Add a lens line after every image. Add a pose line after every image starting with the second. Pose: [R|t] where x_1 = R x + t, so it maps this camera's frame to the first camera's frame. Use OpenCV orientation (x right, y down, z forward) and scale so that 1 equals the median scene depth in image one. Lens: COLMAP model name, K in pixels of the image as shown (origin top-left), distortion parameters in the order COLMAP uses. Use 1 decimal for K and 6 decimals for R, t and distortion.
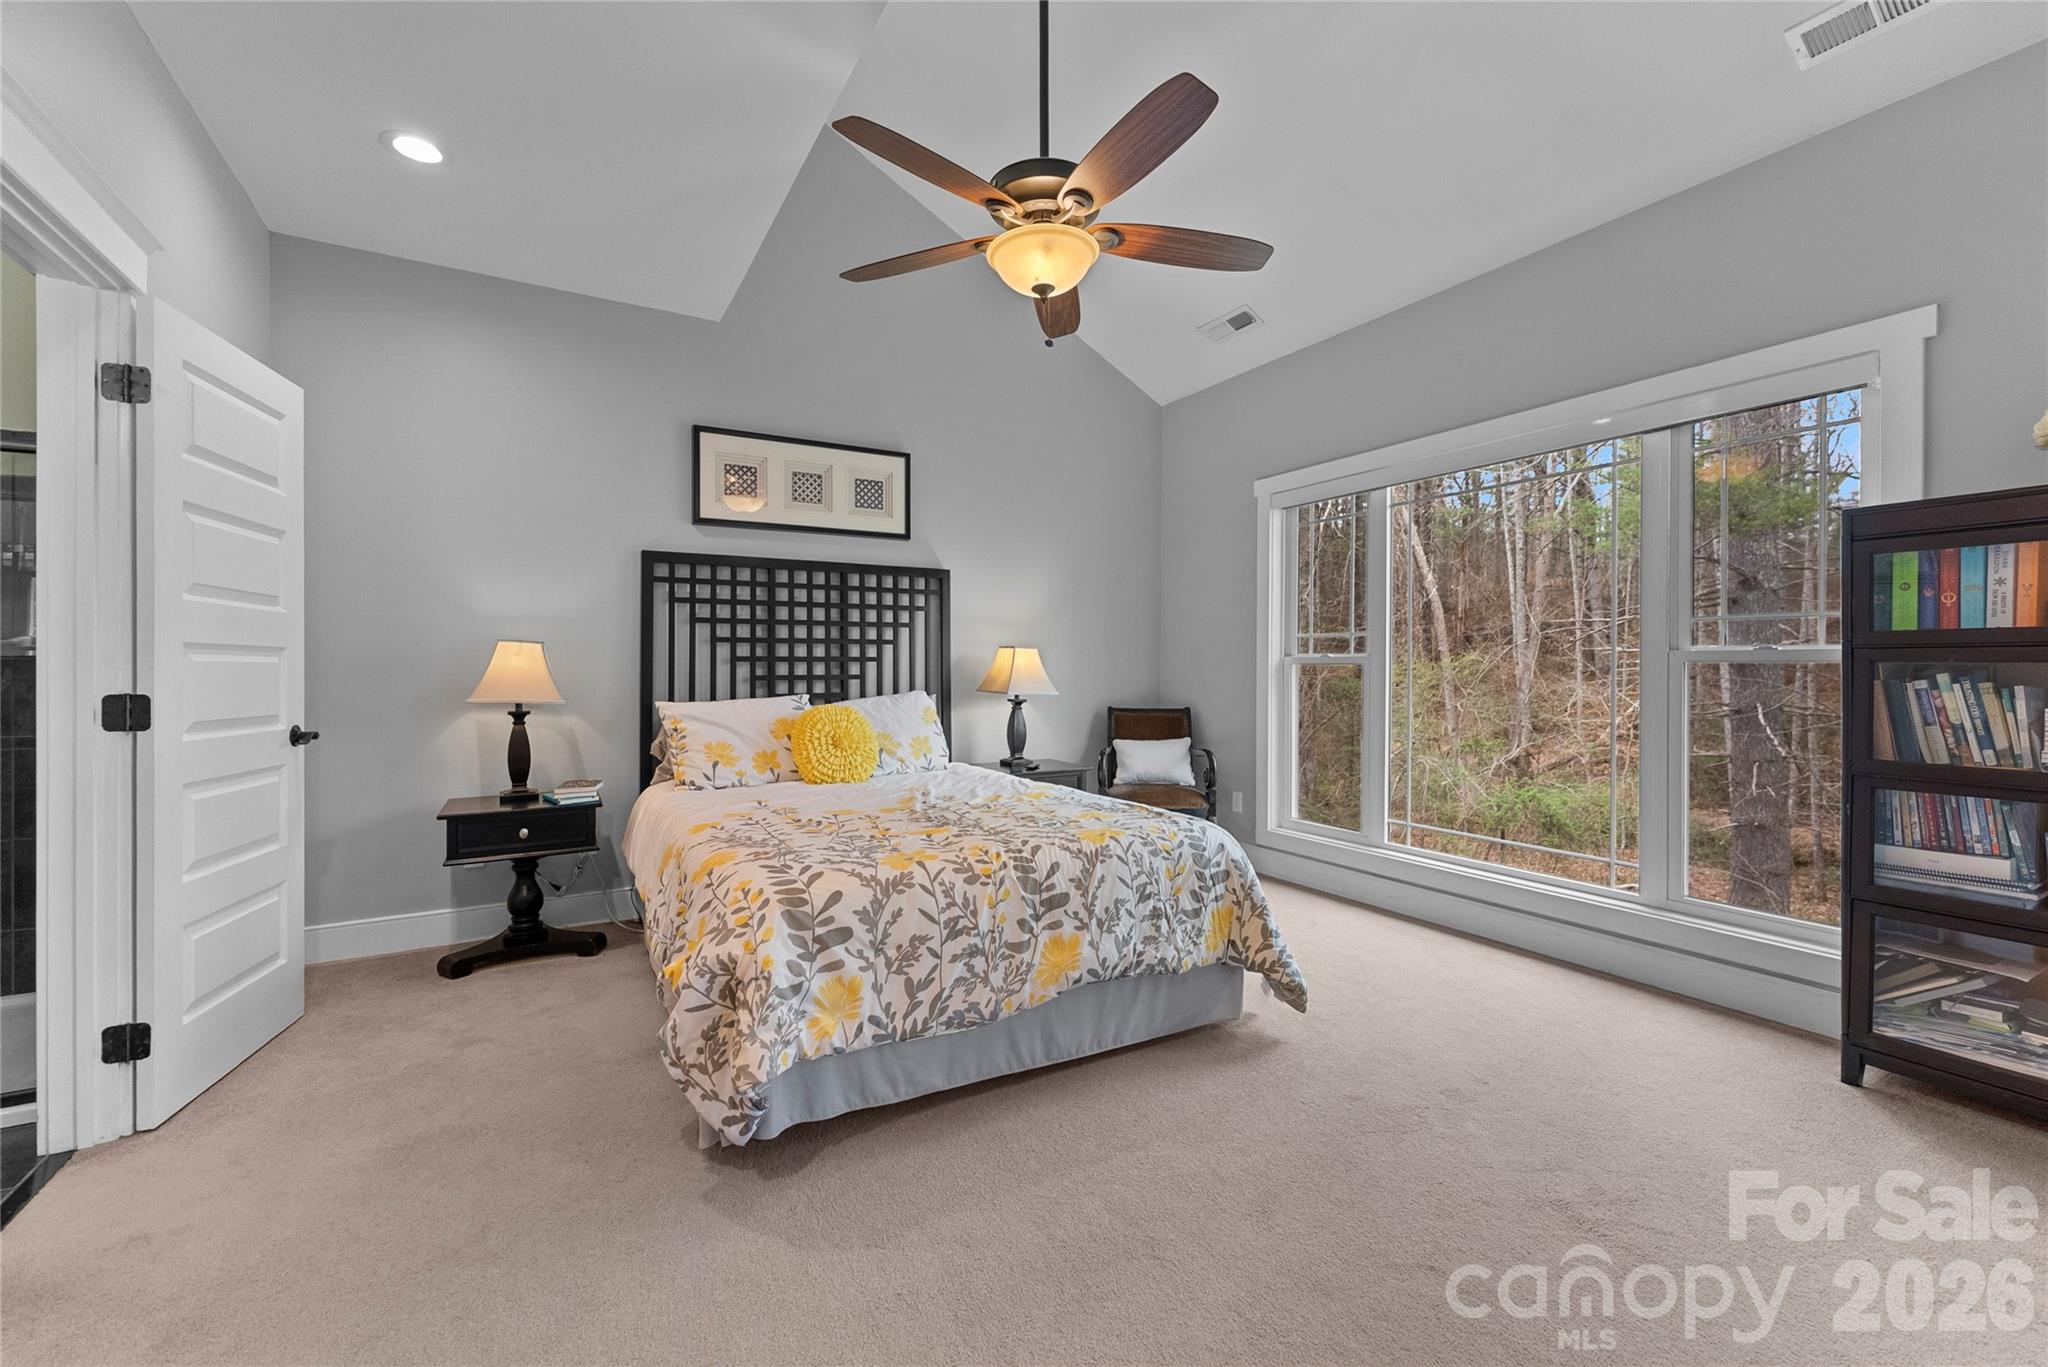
lens RADIAL K [[833.8, 0, 1030.7], [0, 833.8, 673.7], [0, 0, 1]] dist [0.000404, -0.000277]
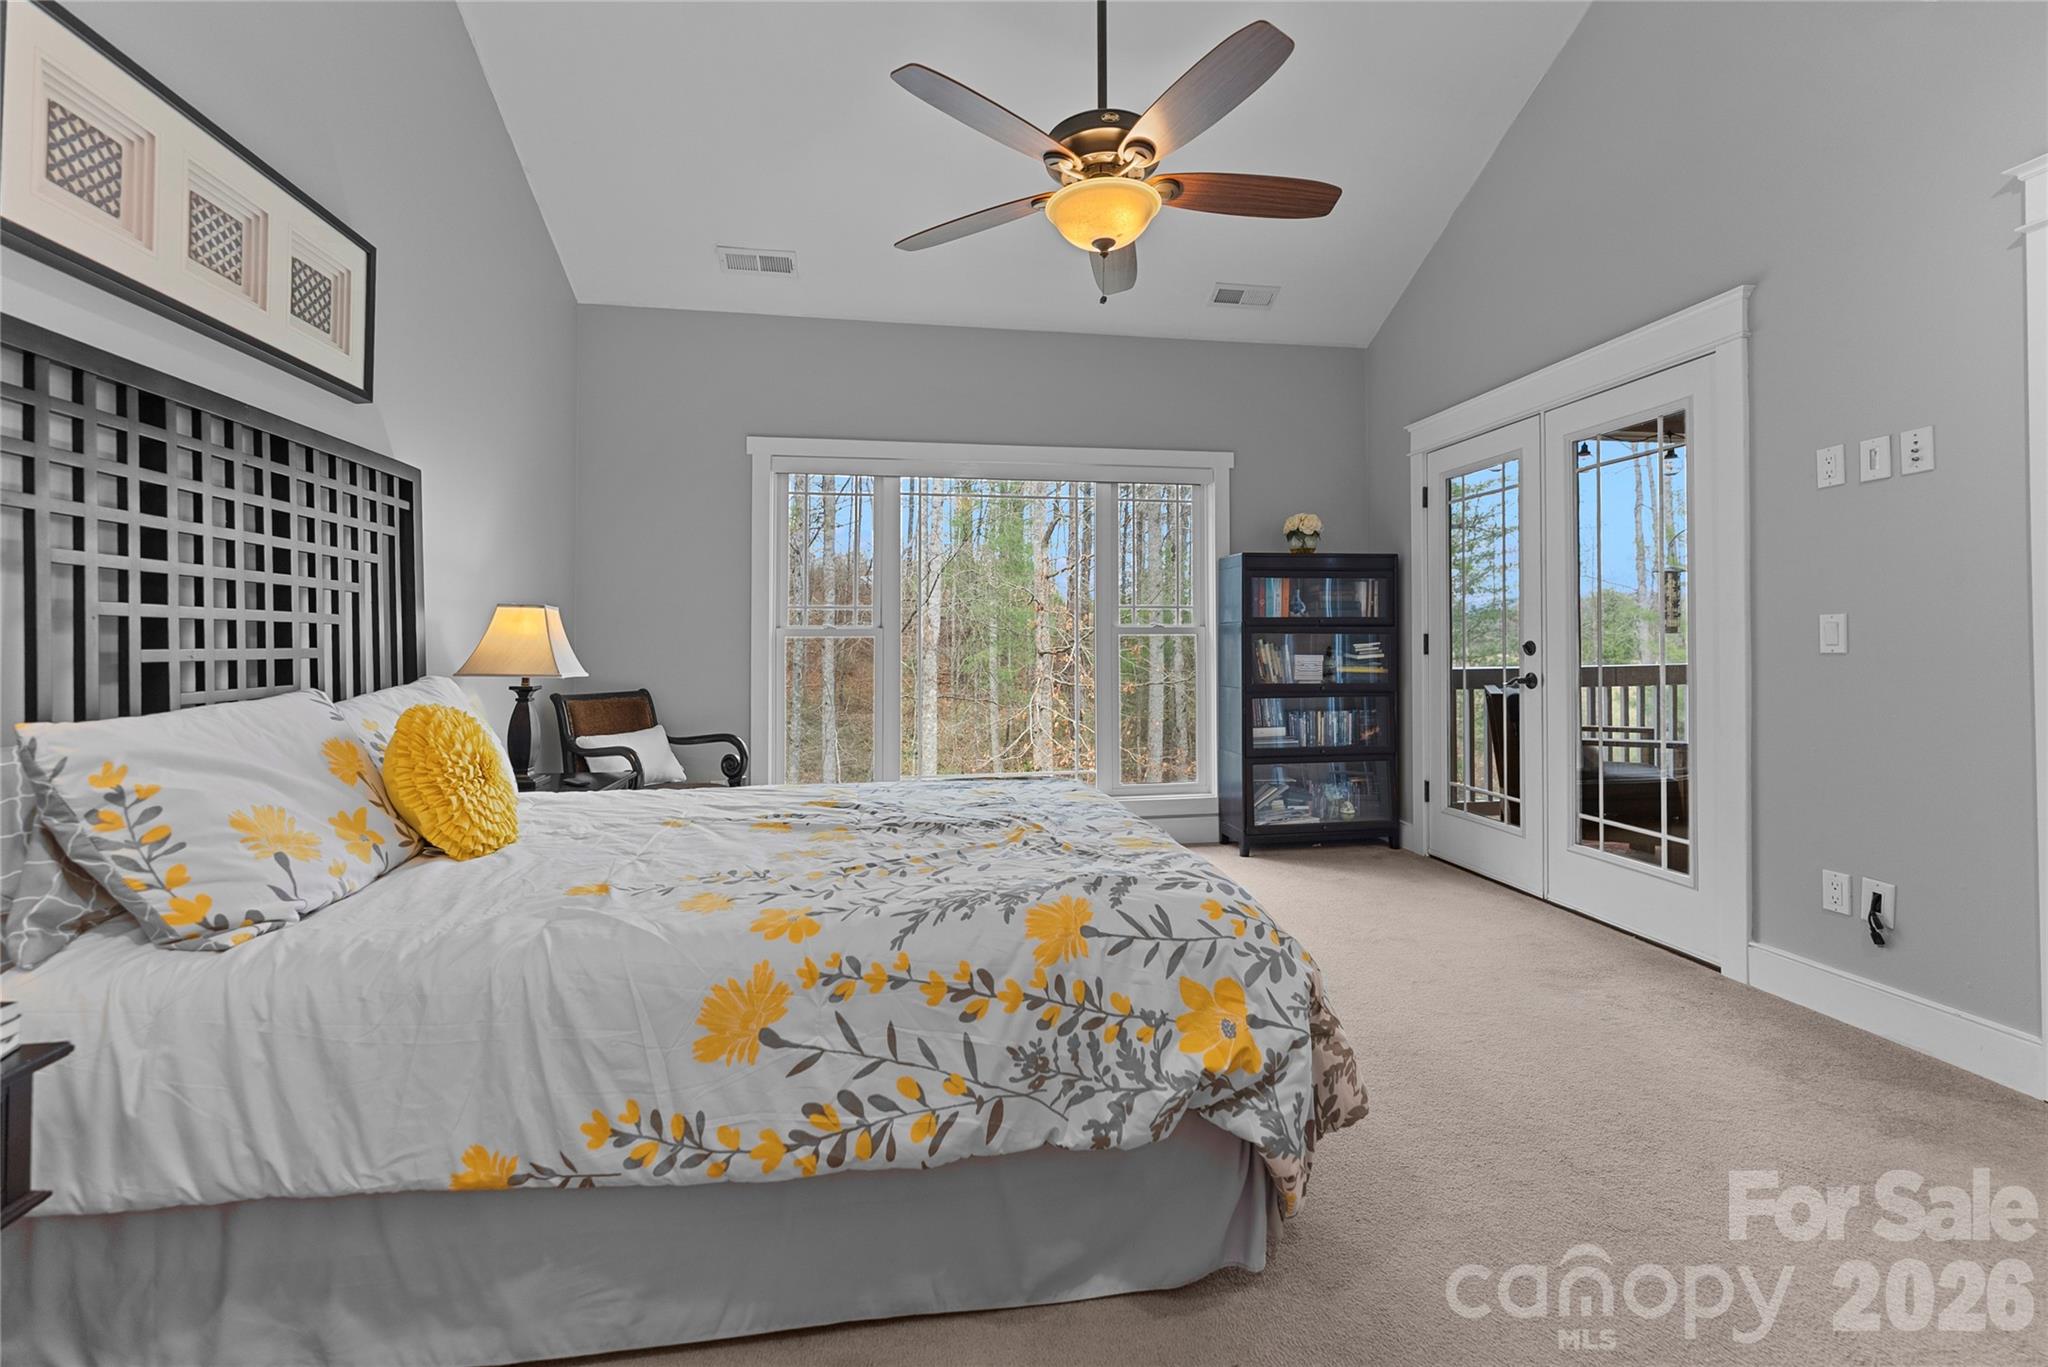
lens RADIAL K [[833.8, 0, 1048.5], [0, 833.8, 643.3], [0, 0, 1]] dist [0.000404, -0.000277]
pose [[0.357415, 0.000125, 0.933946, -0.622081], [0.013689, 0.999892, -0.005373, 0.007731], [-0.933845, 0.014705, 0.357375, 0.485479]]
